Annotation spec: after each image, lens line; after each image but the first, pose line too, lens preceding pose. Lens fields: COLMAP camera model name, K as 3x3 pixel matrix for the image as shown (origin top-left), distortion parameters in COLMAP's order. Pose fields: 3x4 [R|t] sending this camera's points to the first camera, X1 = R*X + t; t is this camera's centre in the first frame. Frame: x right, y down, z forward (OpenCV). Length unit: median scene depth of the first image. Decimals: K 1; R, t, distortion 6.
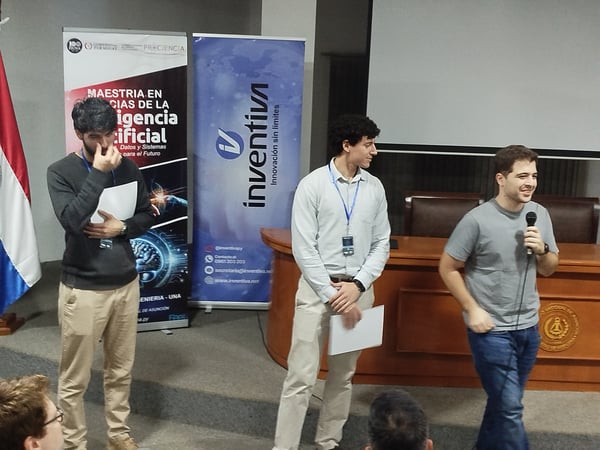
lens RADIAL K [[841.2, 0, 309.3], [0, 841.2, 224.3], [0, 0, 1]] dist [0.199915, -0.950681]
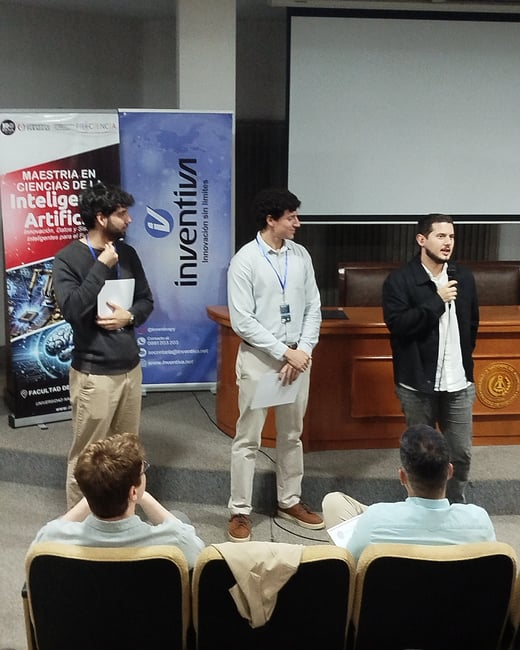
lens RADIAL K [[986.6, 0, 268.6], [0, 986.6, 347.7], [0, 0, 1]] dist [0.225420, -0.993704]
pose [[0.991620, -0.053901, 0.117404, -0.112956], [0.048851, 0.997770, 0.045472, 0.003695], [-0.119594, -0.039356, 0.992043, -0.159392]]
